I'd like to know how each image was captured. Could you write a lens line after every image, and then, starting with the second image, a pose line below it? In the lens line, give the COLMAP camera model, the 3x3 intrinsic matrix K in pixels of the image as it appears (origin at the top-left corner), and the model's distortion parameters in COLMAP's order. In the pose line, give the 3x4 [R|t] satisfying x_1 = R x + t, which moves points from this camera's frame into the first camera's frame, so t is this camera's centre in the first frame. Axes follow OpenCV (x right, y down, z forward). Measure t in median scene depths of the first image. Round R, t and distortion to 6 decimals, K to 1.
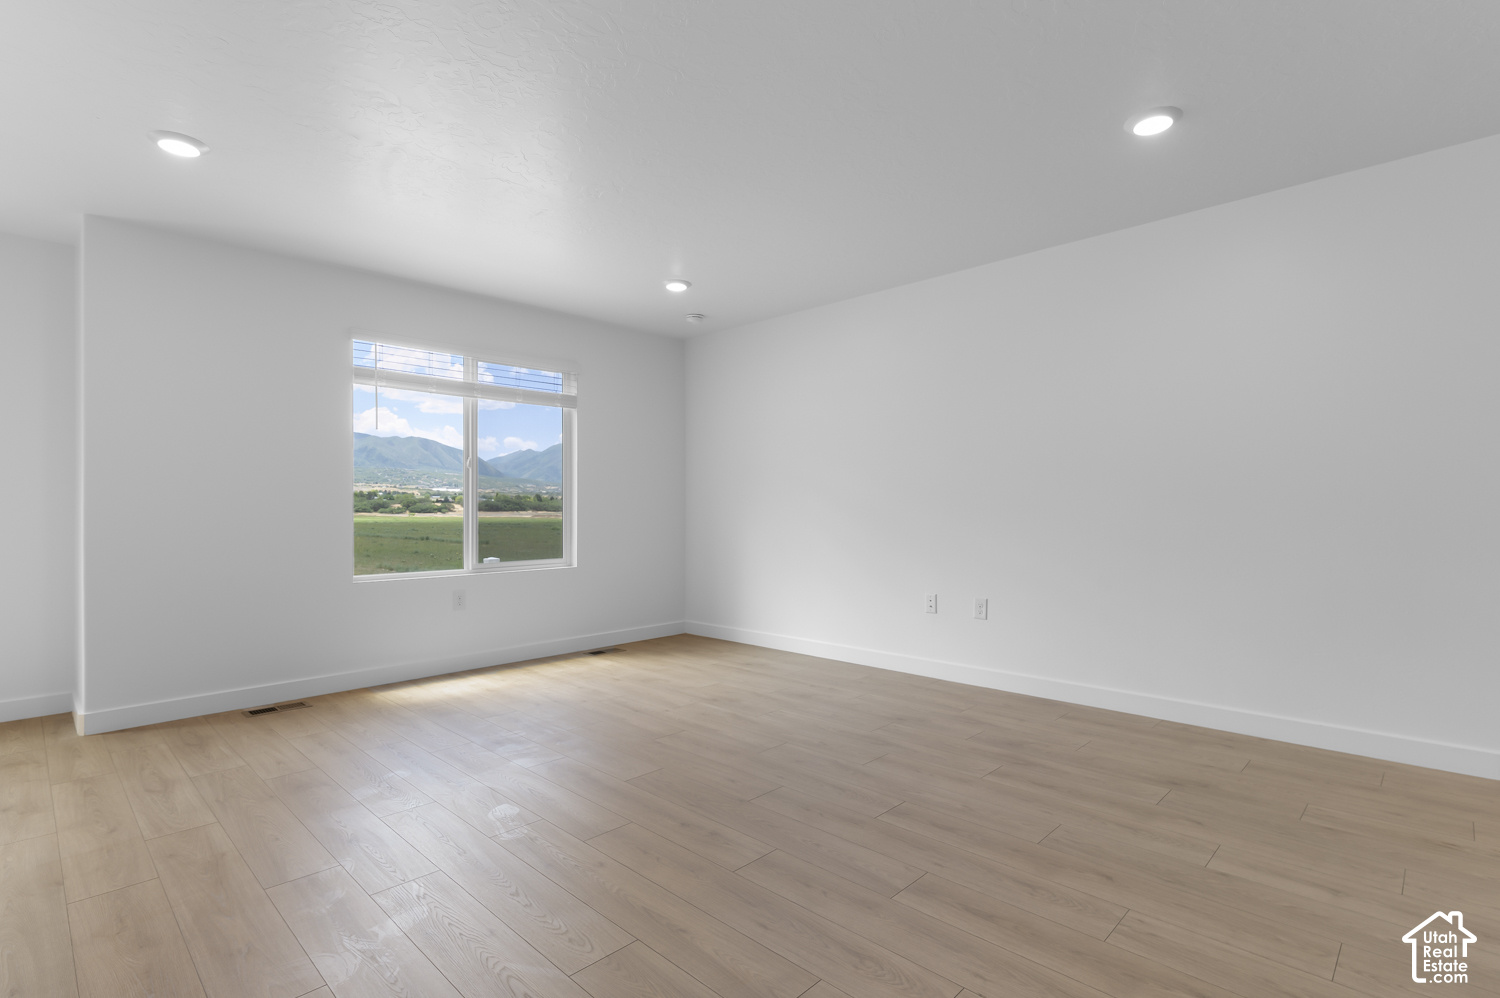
lens RADIAL K [[730.6, 0, 750.0], [0, 730.6, 499.0], [0, 0, 1]] dist [-0.000179, -0.000077]
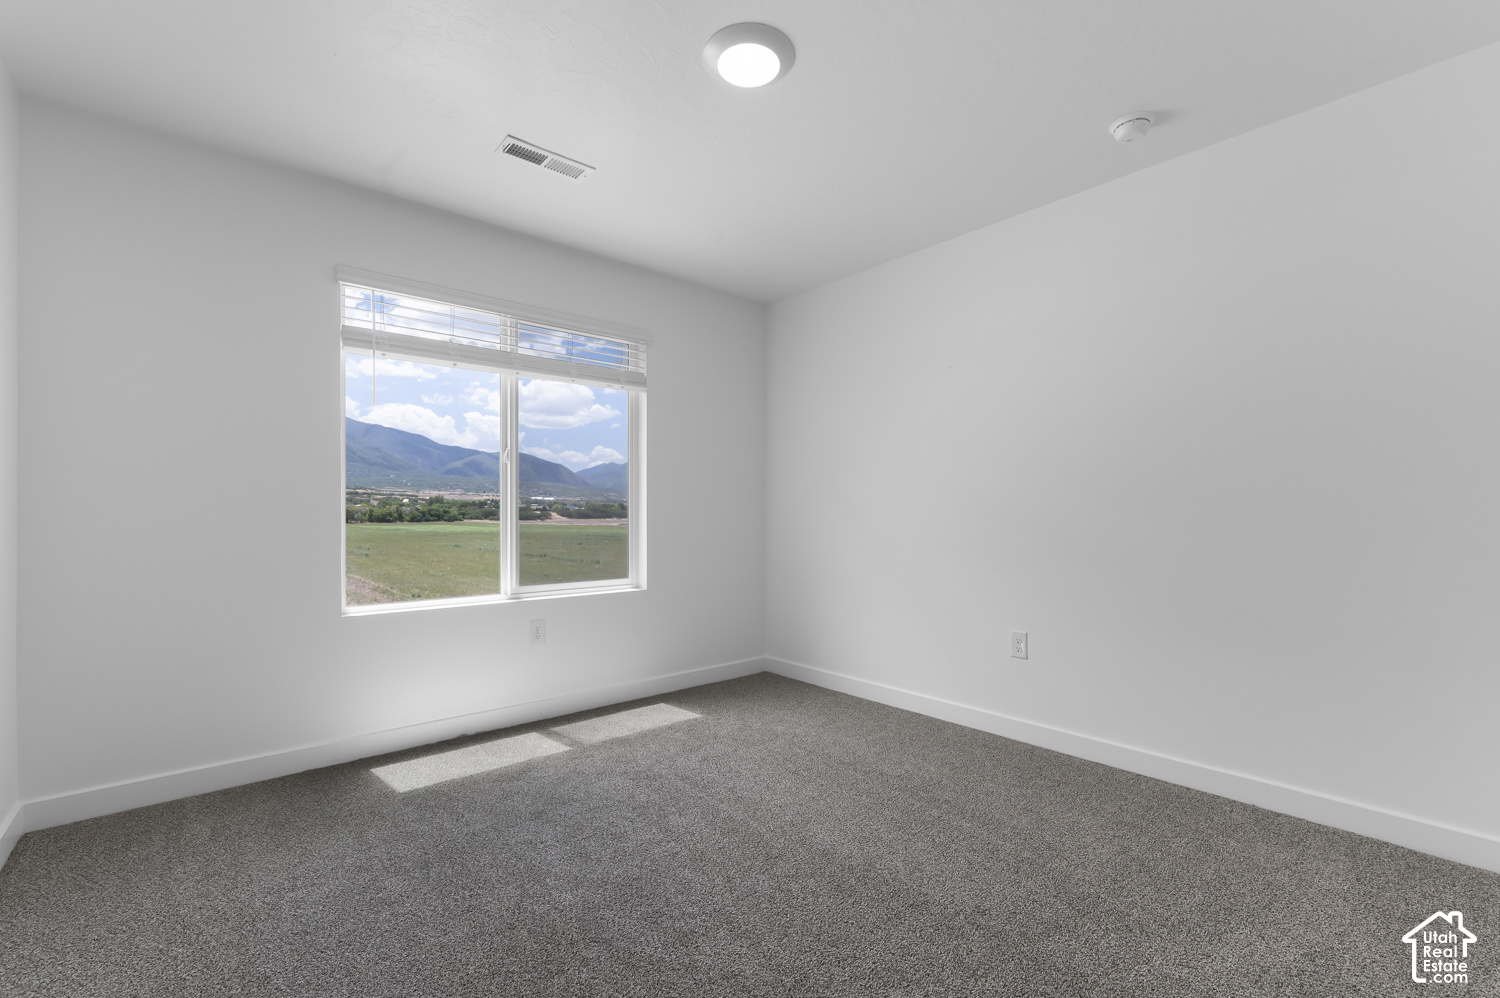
lens RADIAL K [[648.2, 0, 751.0], [0, 648.2, 512.8], [0, 0, 1]] dist [-0.000034, -0.000004]
pose [[0.995532, 0.004464, -0.094321, -0.058195], [-0.003880, 0.999972, 0.006373, 0.005572], [0.094346, -0.005979, 0.995521, 0.310410]]
